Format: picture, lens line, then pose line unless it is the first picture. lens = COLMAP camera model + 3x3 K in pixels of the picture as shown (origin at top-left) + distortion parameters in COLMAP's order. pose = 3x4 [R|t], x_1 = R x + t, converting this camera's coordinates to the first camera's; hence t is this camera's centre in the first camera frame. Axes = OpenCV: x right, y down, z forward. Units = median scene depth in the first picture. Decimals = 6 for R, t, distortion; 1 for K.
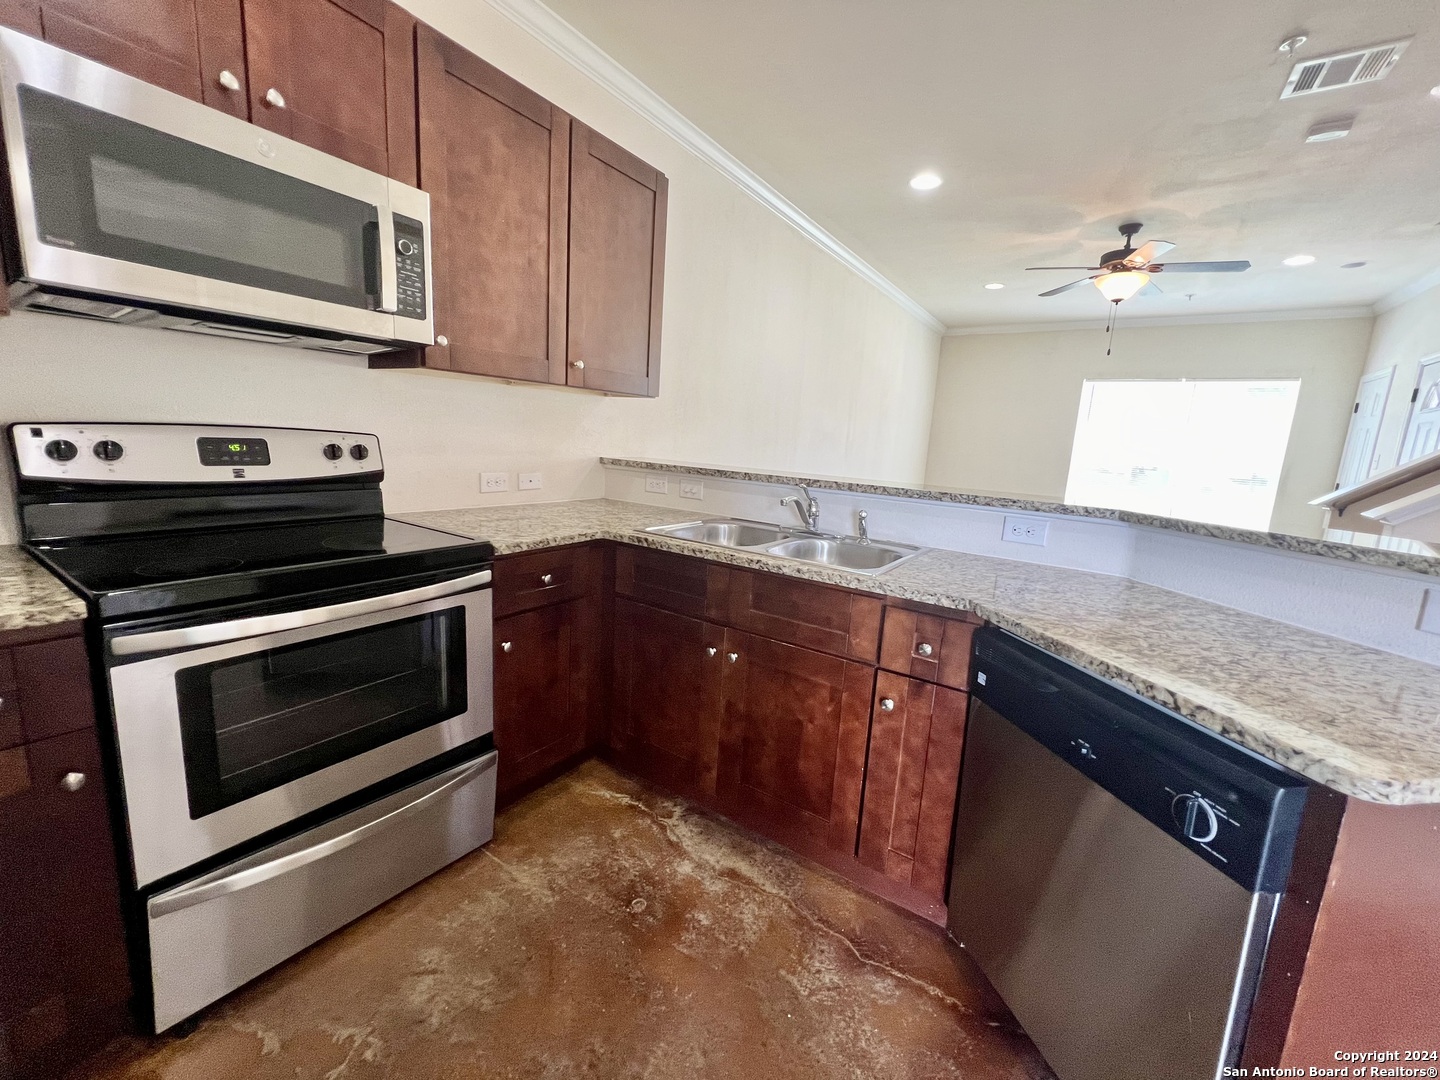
lens RADIAL K [[576.2, 0, 721.5], [0, 576.2, 532.2], [0, 0, 1]] dist [-0.001721, 0.000456]
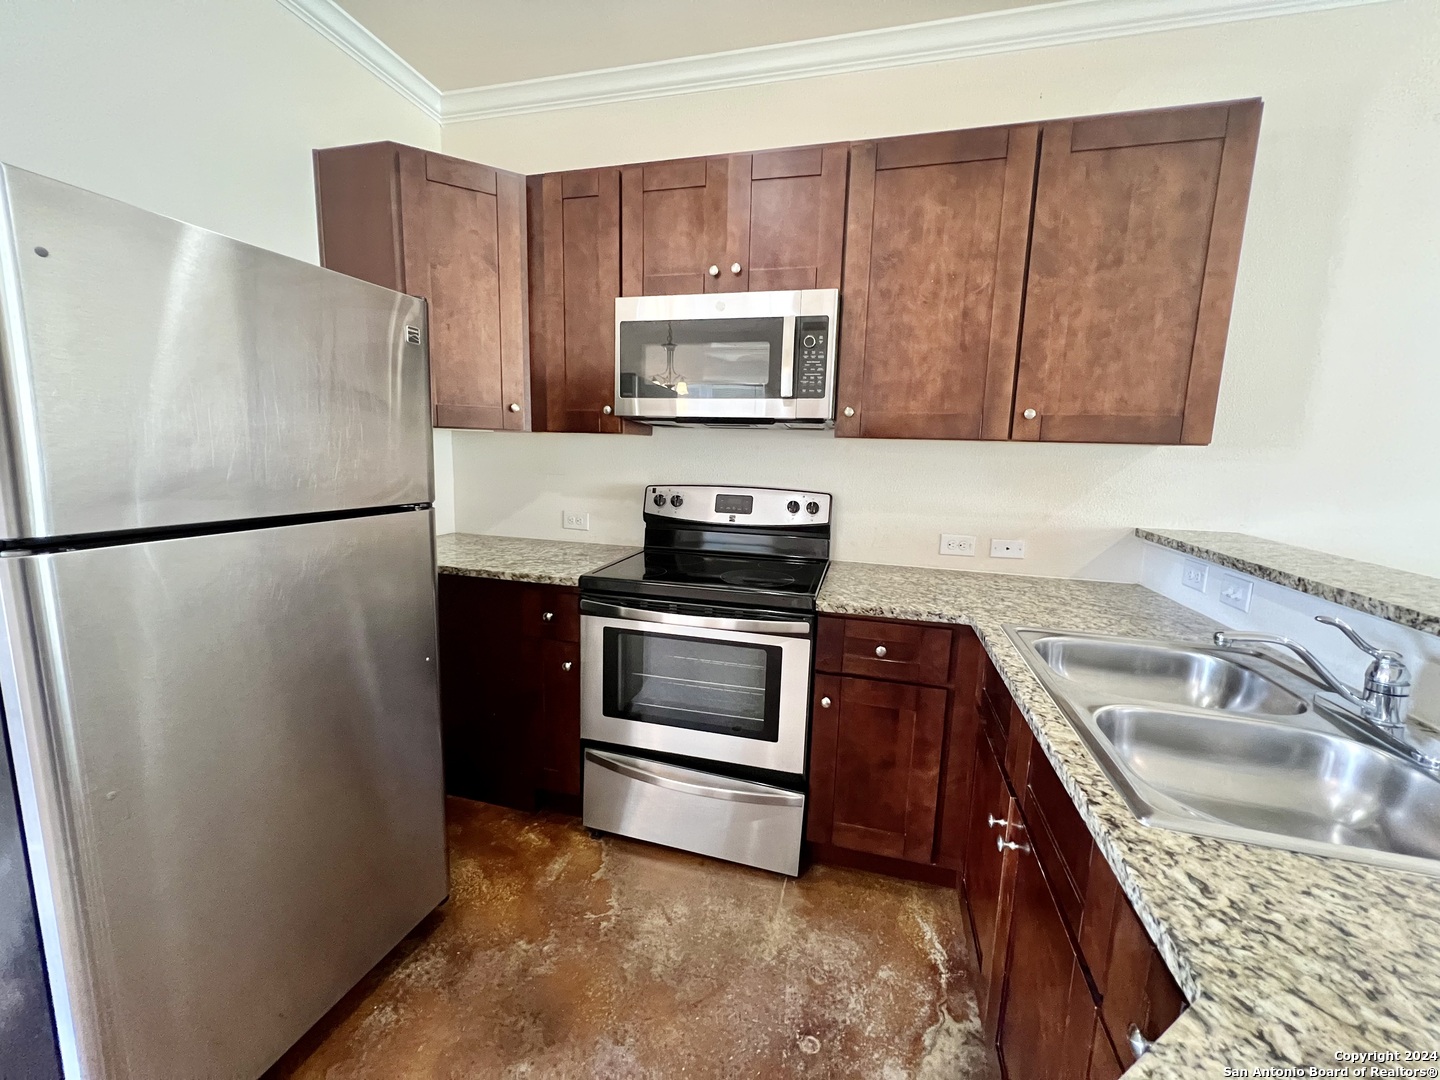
lens RADIAL K [[576.2, 0, 716.2], [0, 576.2, 534.0], [0, 0, 1]] dist [-0.001721, 0.000456]
pose [[0.328054, 0.087965, -0.940554, 0.489595], [-0.166311, 0.985482, 0.034160, -0.096024], [0.929904, 0.145218, 0.337921, 0.419201]]
